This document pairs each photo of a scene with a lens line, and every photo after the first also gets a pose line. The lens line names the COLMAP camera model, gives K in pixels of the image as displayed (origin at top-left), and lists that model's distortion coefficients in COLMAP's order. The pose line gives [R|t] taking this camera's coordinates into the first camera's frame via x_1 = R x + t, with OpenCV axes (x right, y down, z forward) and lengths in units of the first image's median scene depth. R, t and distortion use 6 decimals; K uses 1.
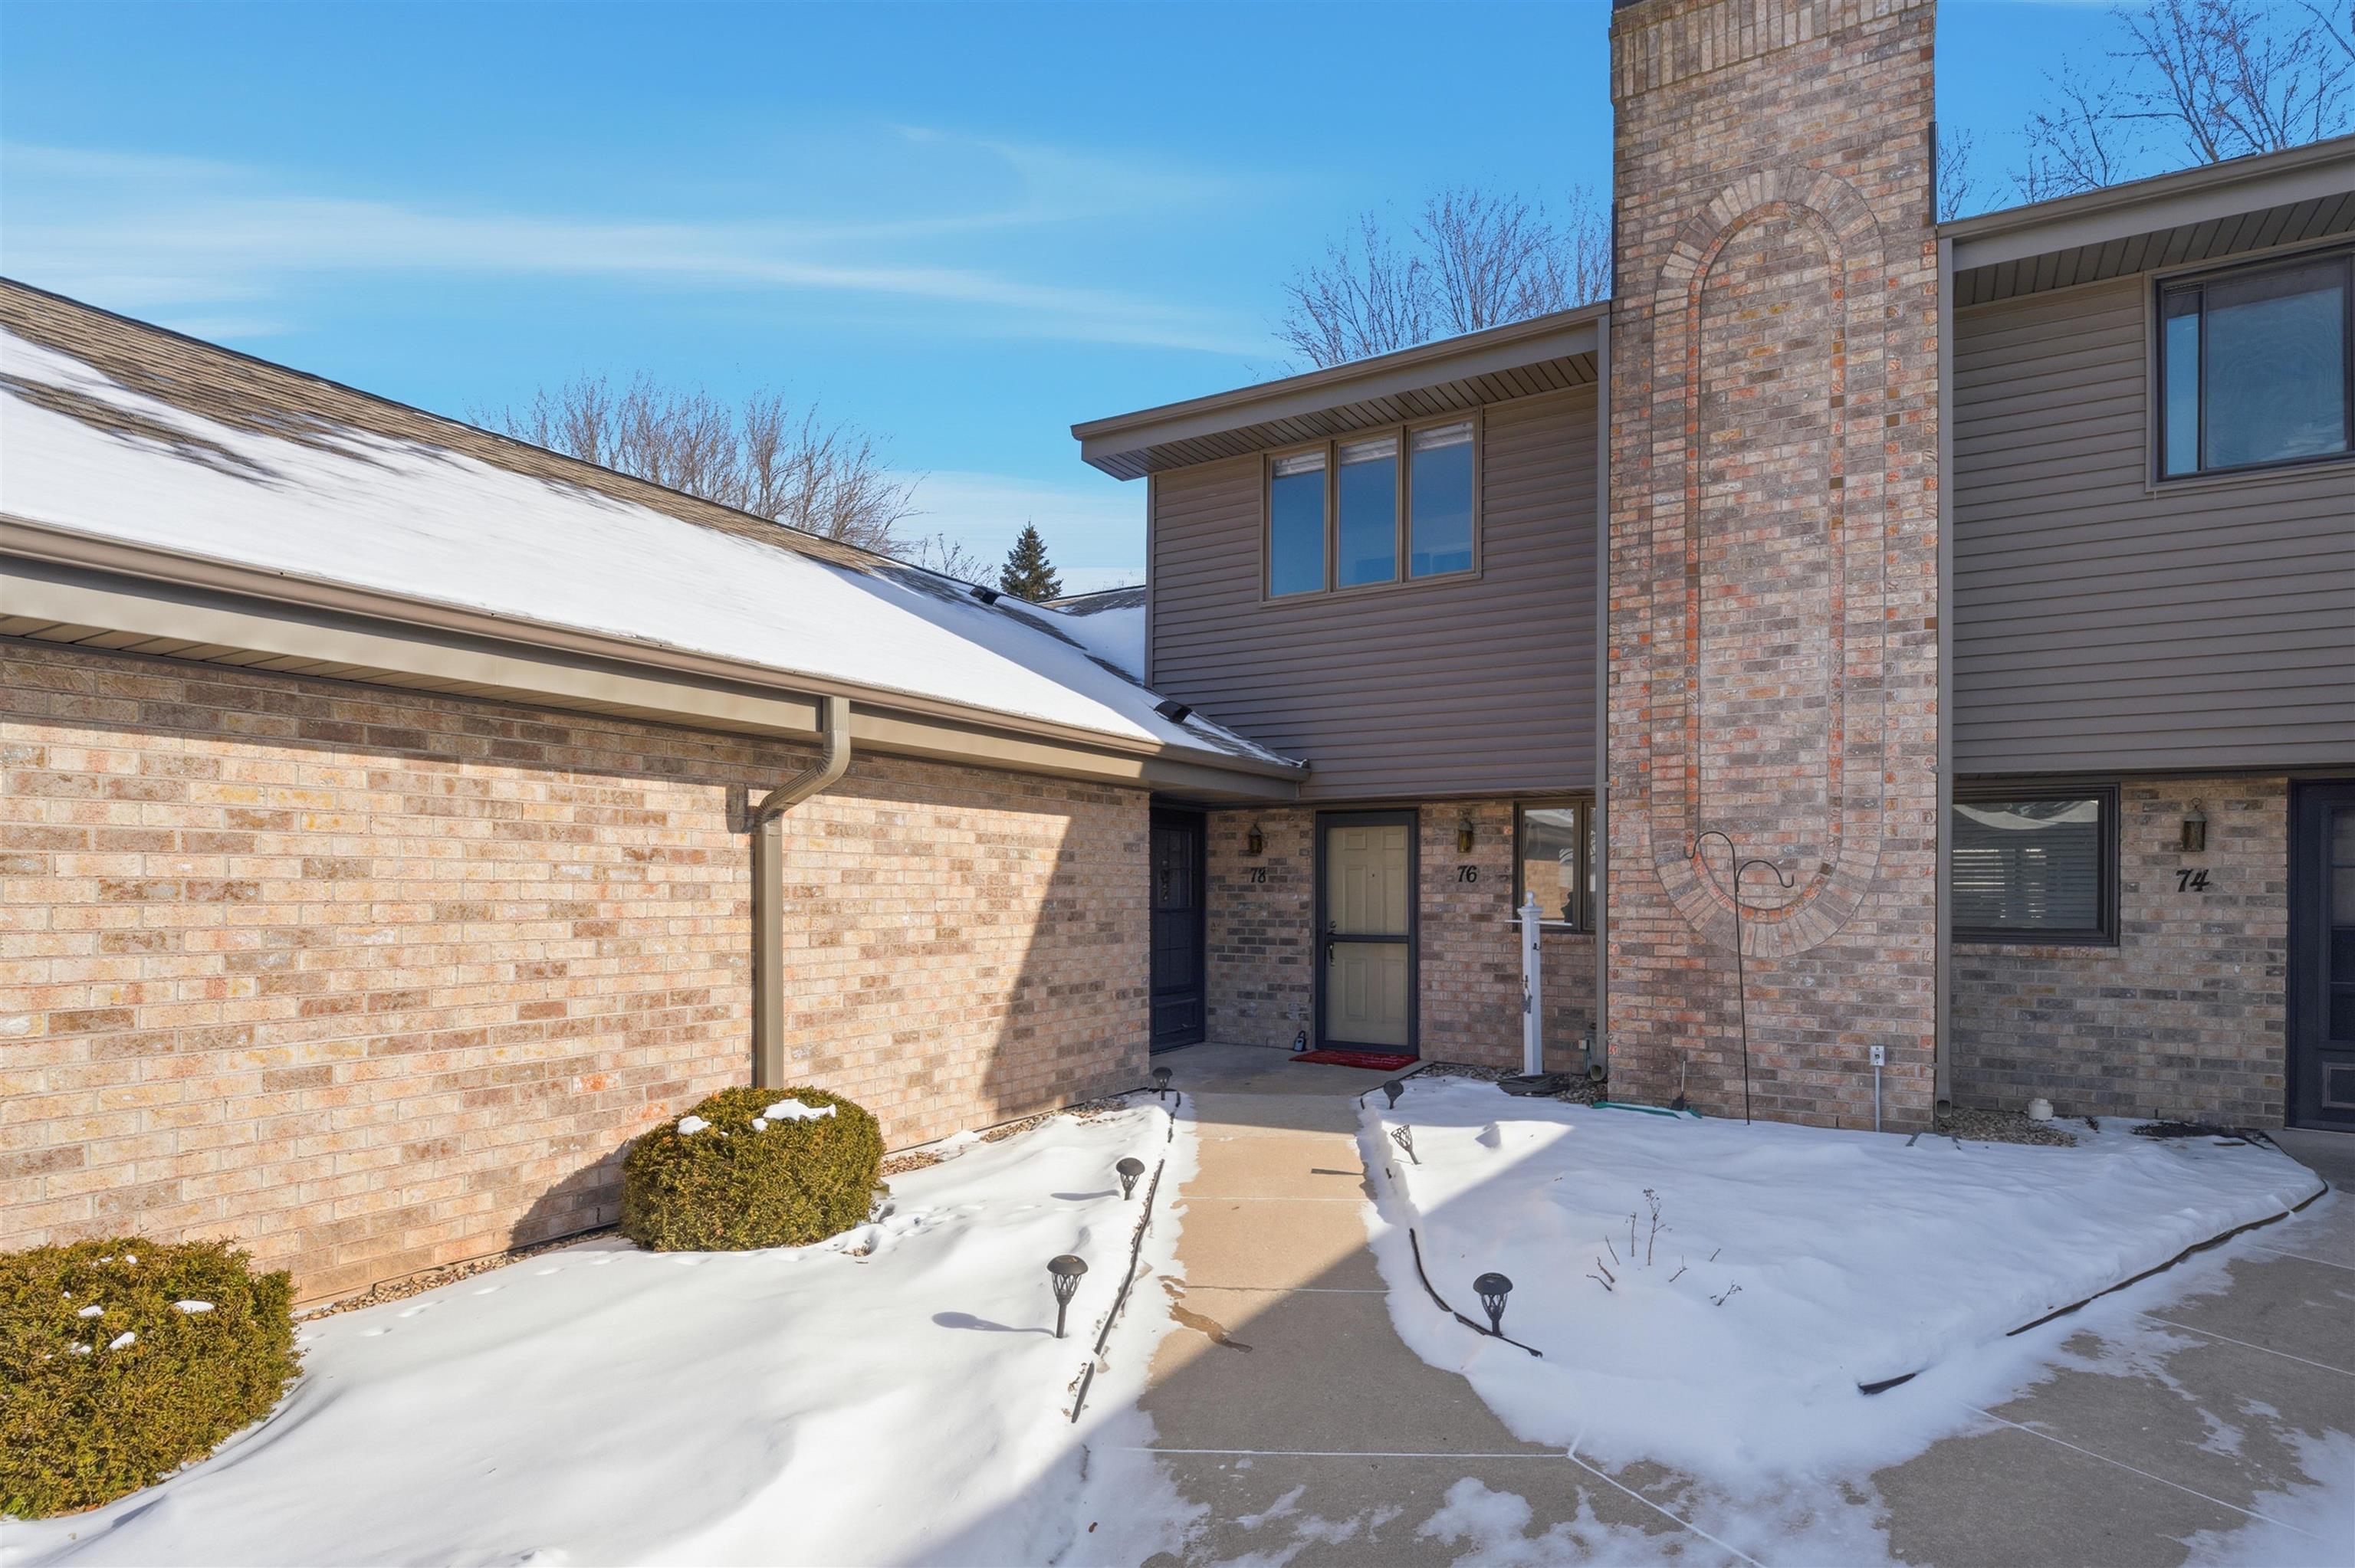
lens RADIAL K [[1181.2, 0, 1177.8], [0, 1181.2, 872.4], [0, 0, 1]] dist [0.000850, -0.011663]
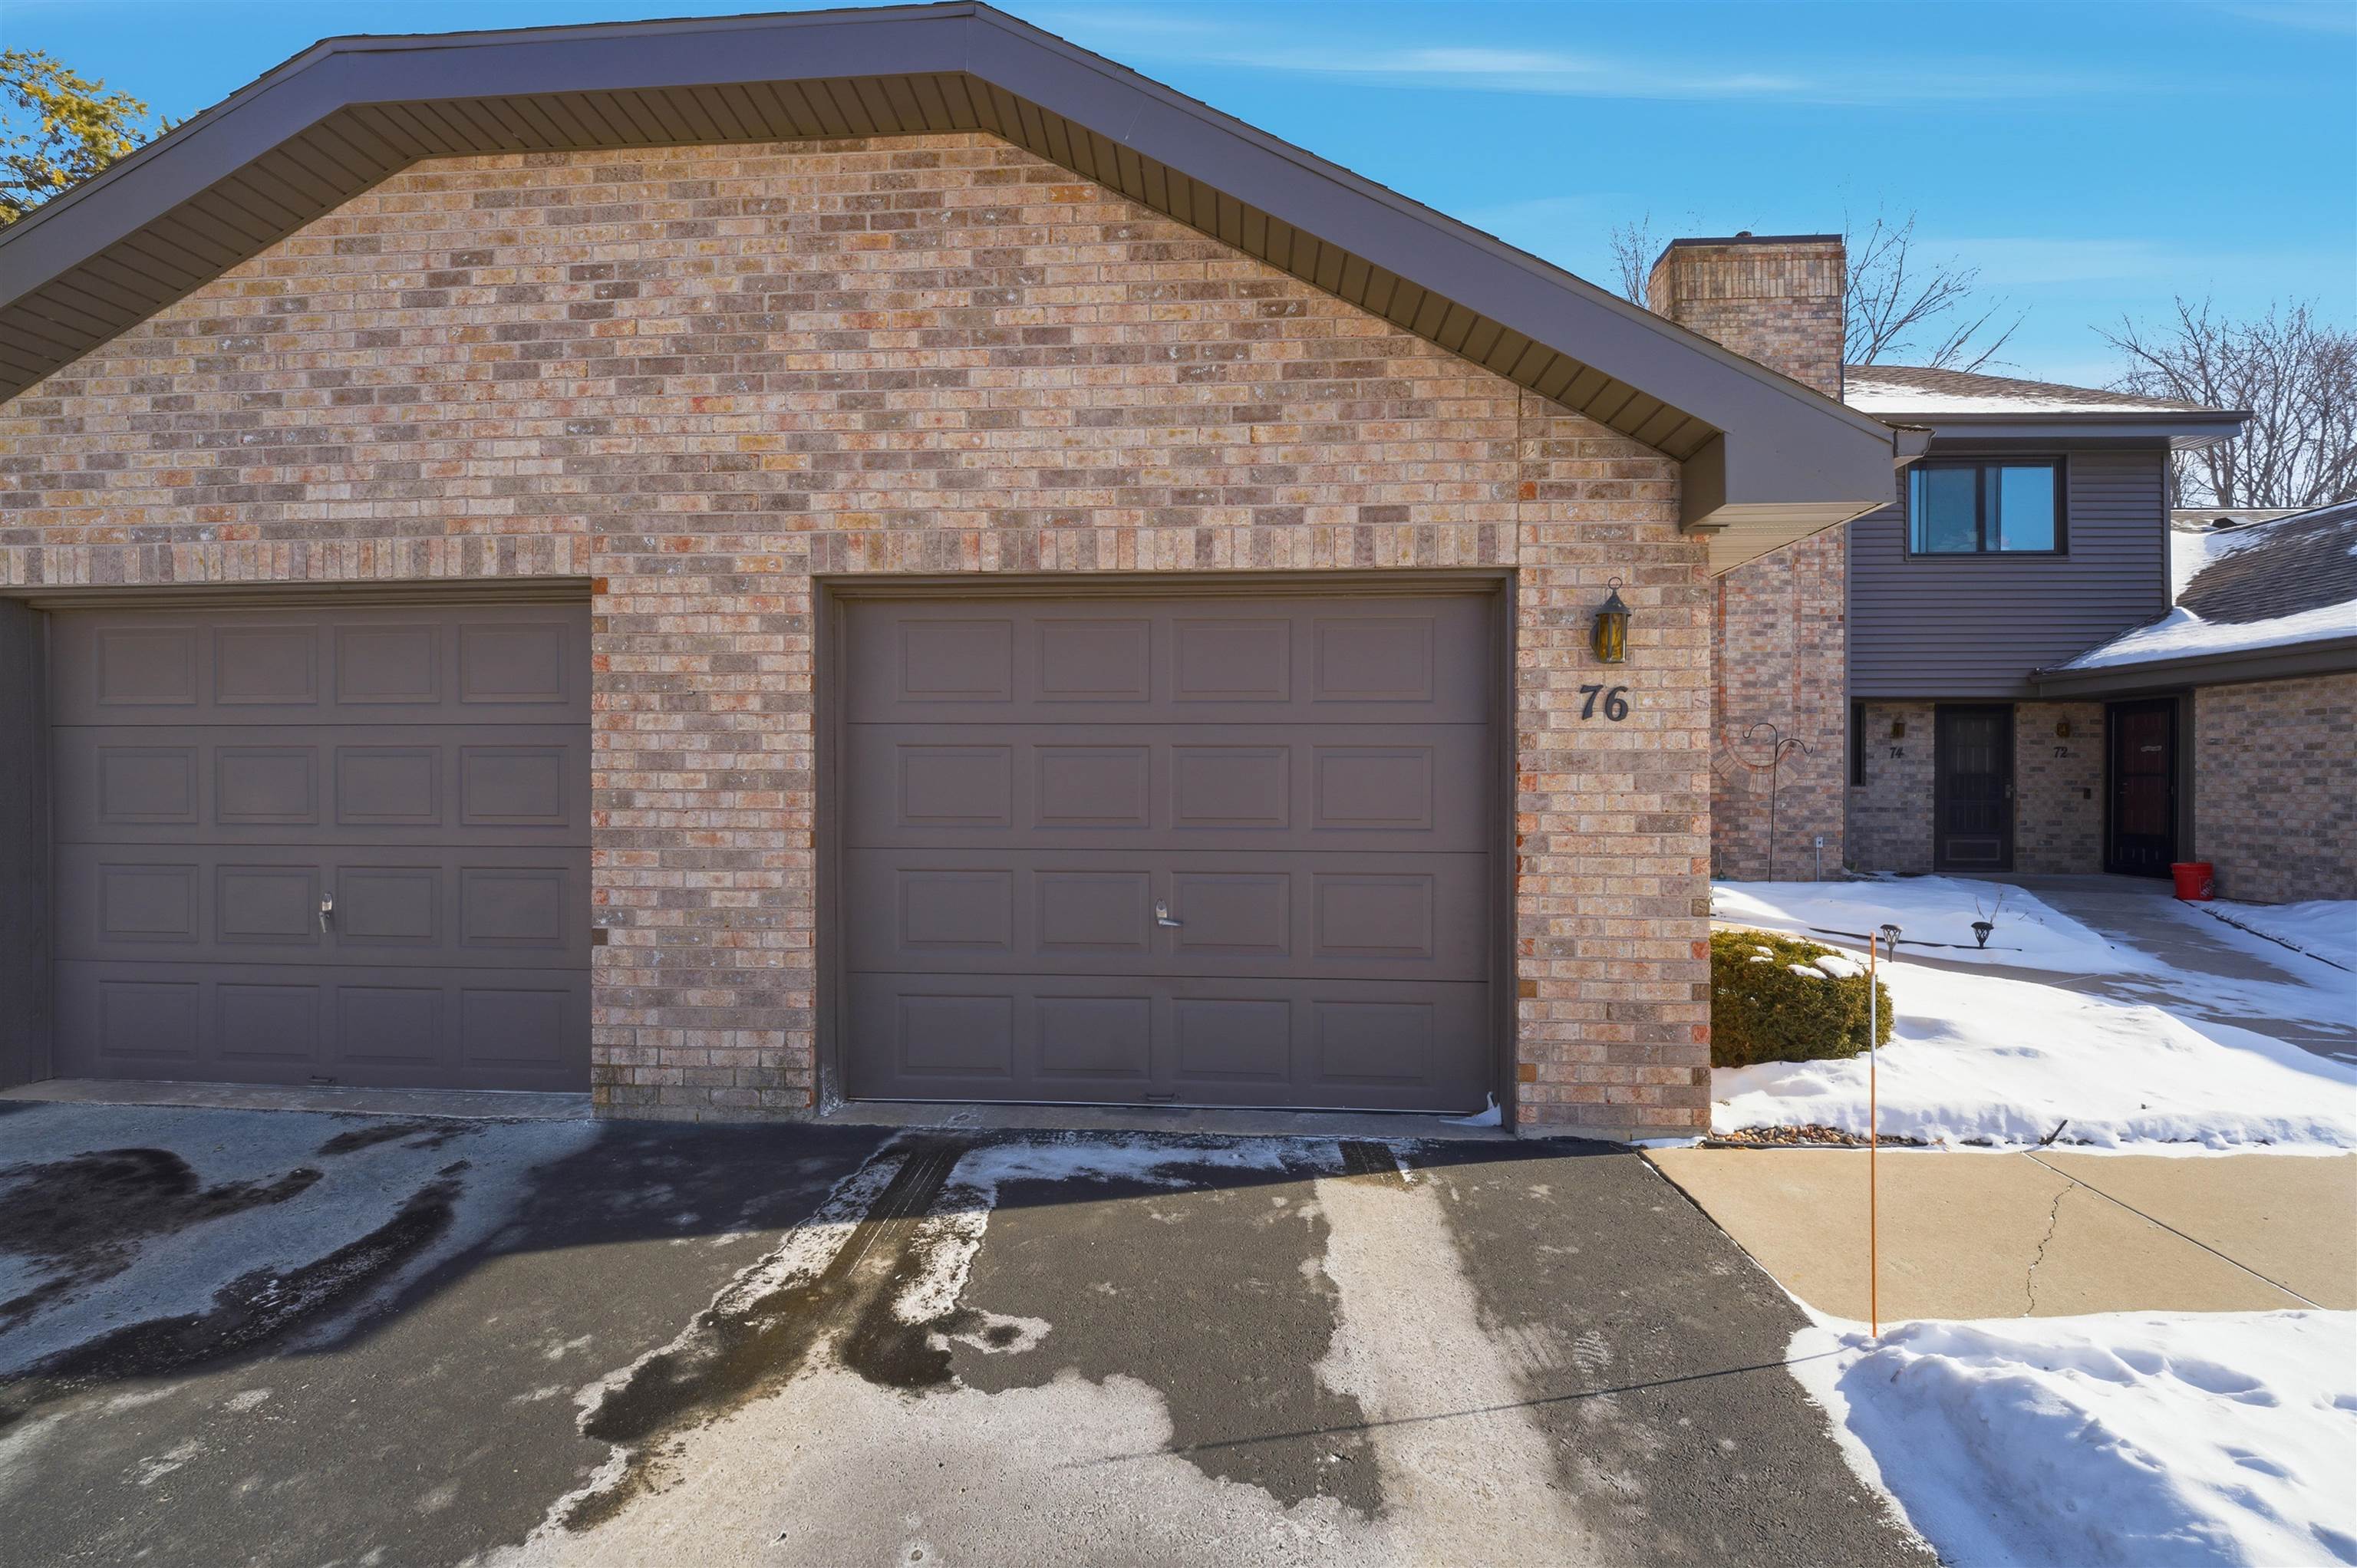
lens RADIAL K [[1012.8, 0, 1176.4], [0, 1012.8, 754.2], [0, 0, 1]] dist [-0.000371, -0.000071]
pose [[0.888805, 0.007190, 0.458229, -1.045218], [-0.004319, 0.999964, -0.007313, 0.028191], [-0.458265, 0.004521, 0.888804, 0.021043]]
